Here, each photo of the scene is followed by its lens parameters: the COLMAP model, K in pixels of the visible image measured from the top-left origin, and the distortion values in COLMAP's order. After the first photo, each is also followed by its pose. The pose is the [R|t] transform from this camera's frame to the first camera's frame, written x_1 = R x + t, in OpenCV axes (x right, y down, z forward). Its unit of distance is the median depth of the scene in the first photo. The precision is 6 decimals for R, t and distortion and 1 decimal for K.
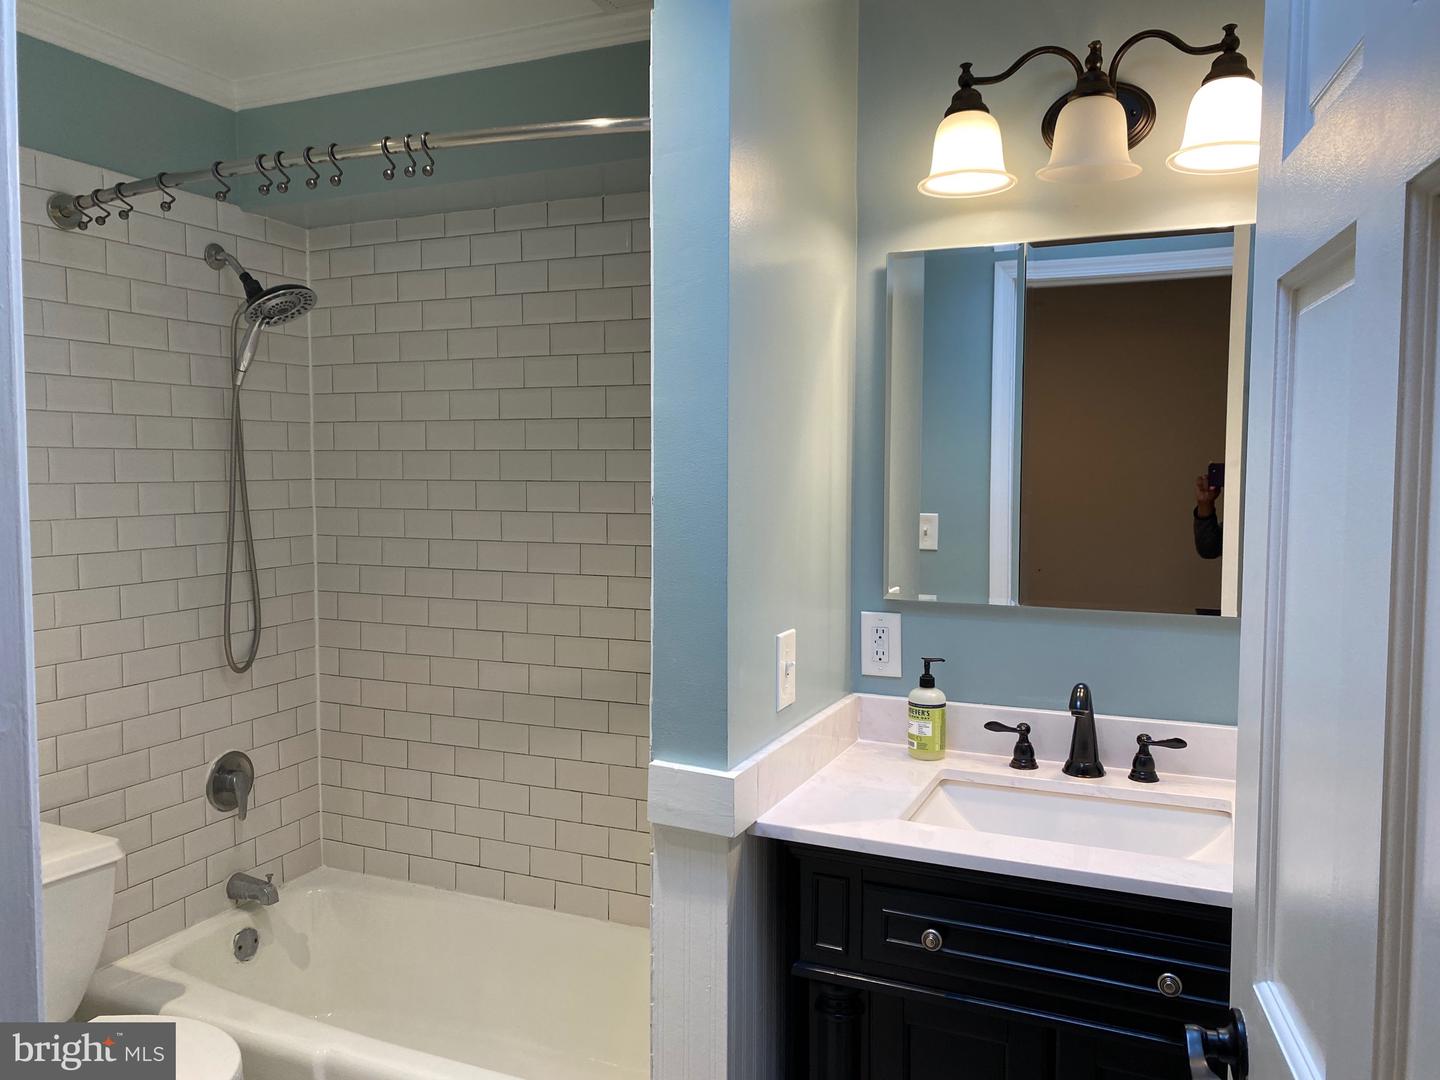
lens RADIAL K [[1090.3, 0, 708.8], [0, 1090.3, 523.3], [0, 0, 1]] dist [0.035302, -0.039987]
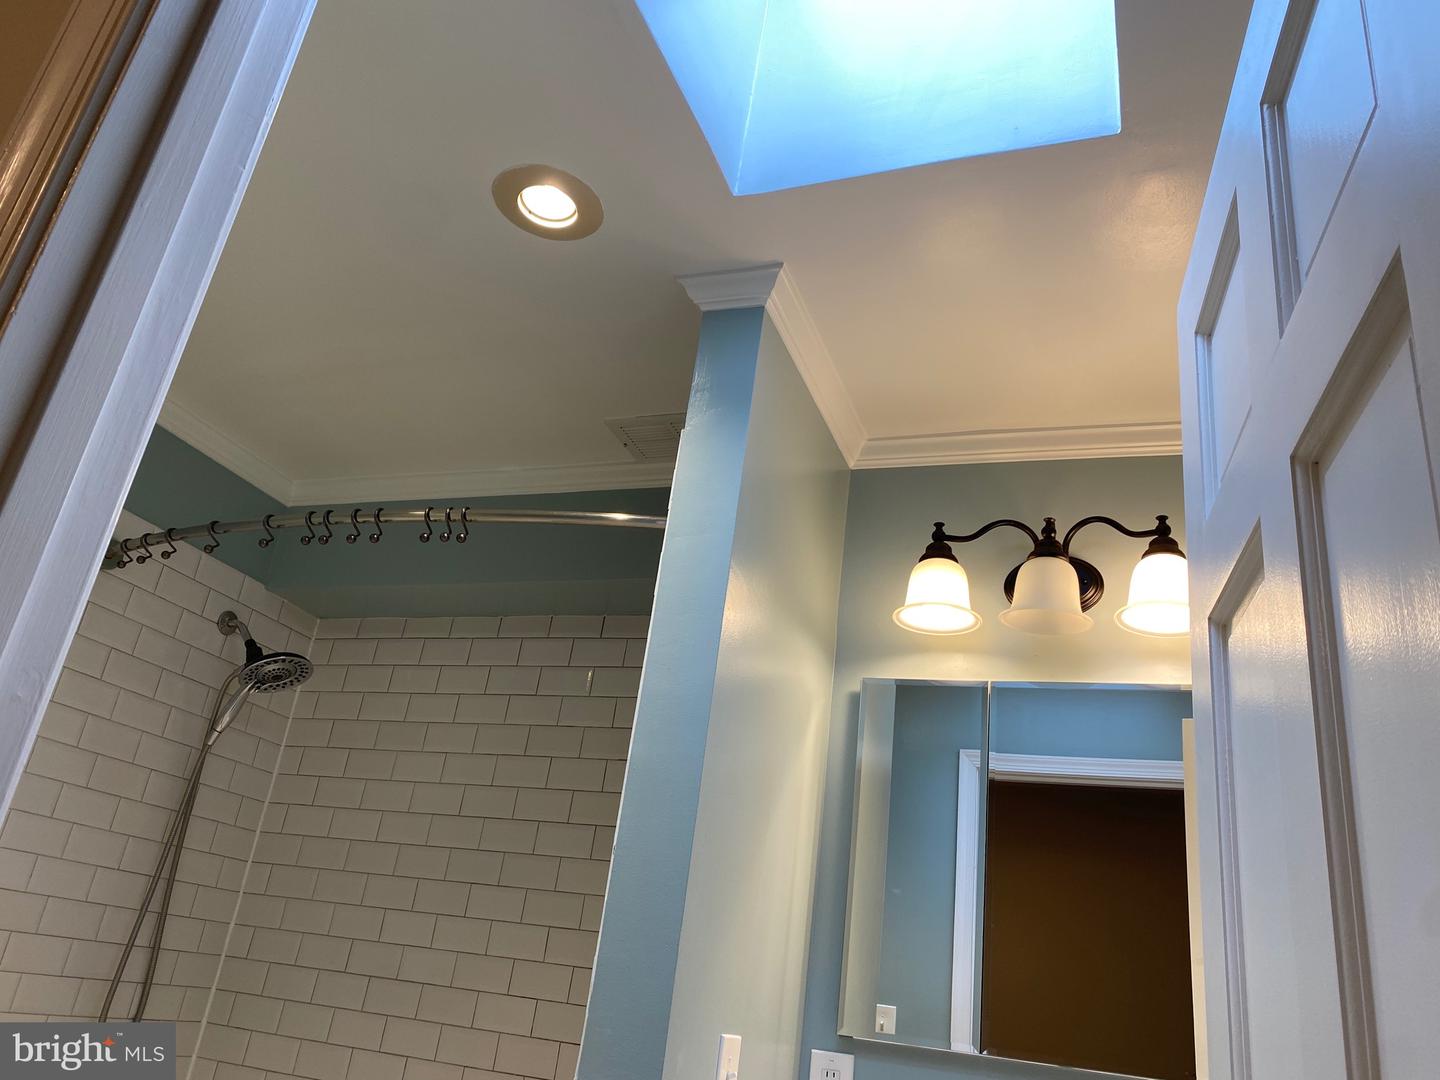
lens RADIAL K [[1090.3, 0, 718.1], [0, 1090.3, 532.0], [0, 0, 1]] dist [0.035302, -0.039987]
pose [[0.990551, 0.137012, 0.006097, -0.002729], [-0.119782, 0.885924, -0.448098, 0.100790], [-0.066796, 0.443133, 0.893964, -0.010602]]
